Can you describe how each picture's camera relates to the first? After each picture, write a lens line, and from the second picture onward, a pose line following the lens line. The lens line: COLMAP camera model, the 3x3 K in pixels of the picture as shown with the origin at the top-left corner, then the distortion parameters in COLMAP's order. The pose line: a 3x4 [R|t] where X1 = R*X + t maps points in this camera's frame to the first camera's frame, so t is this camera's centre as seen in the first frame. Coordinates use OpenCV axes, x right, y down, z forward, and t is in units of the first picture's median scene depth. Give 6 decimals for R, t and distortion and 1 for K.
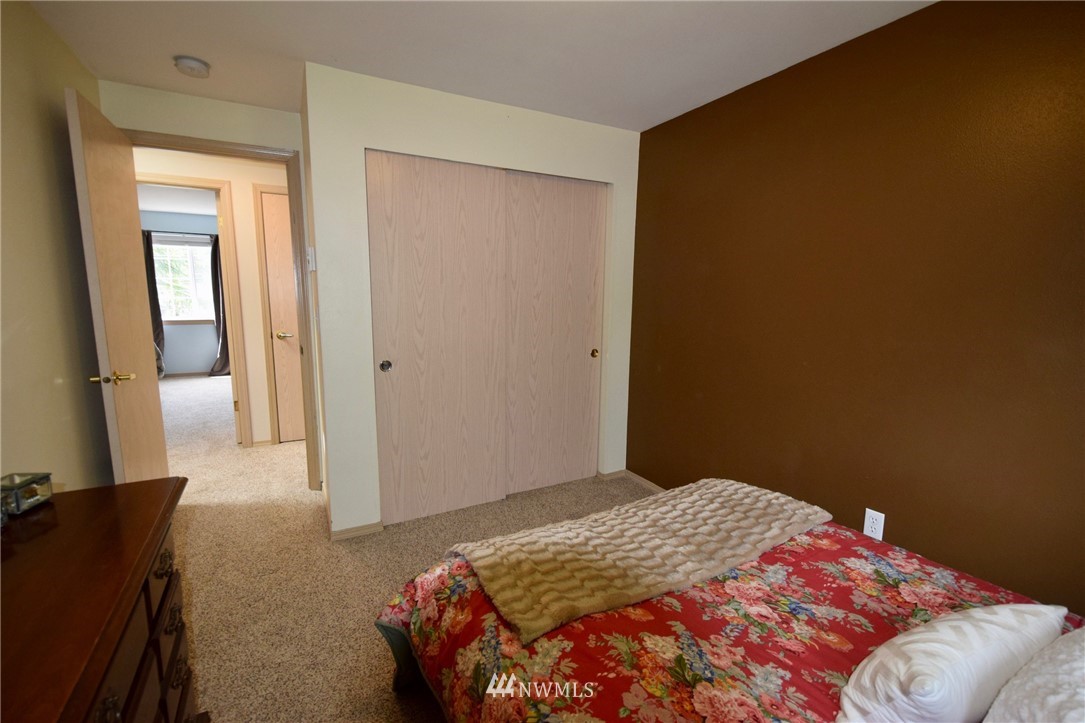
lens RADIAL K [[468.9, 0, 542.5], [0, 468.9, 361.5], [0, 0, 1]] dist [-0.003072, -0.001058]
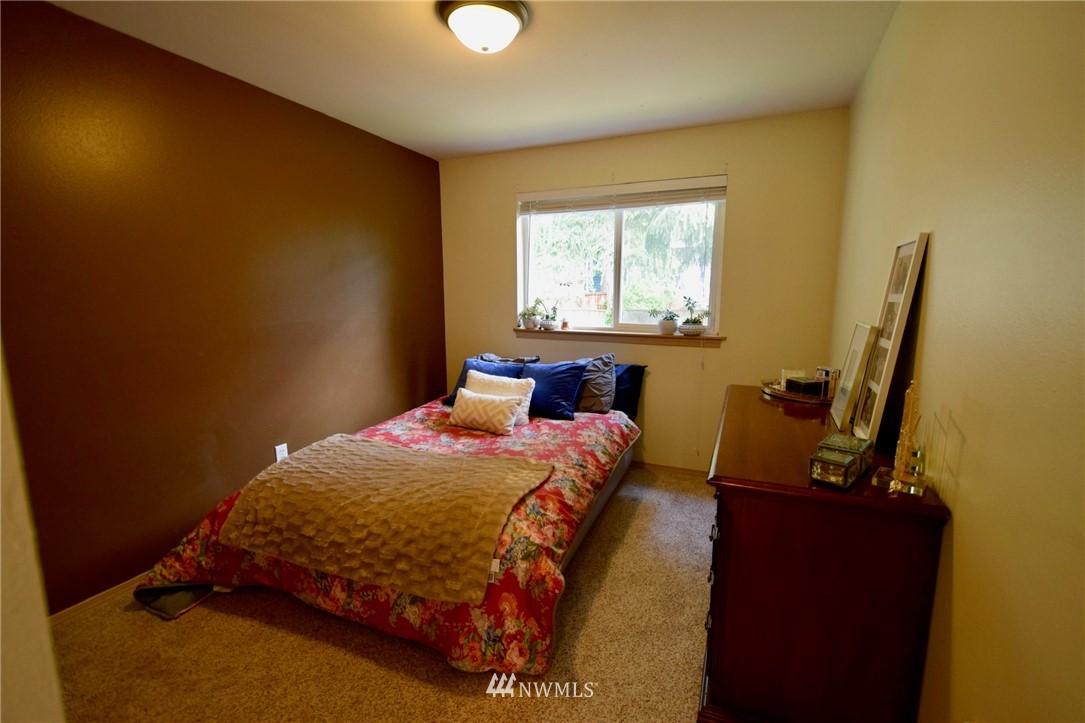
lens RADIAL K [[468.9, 0, 542.5], [0, 468.9, 361.5], [0, 0, 1]] dist [-0.003072, -0.001058]
pose [[-0.679384, -0.146876, 0.718933, -1.160581], [0.031224, 0.973089, 0.228306, -0.307883], [-0.733119, 0.177555, -0.656514, 1.819750]]
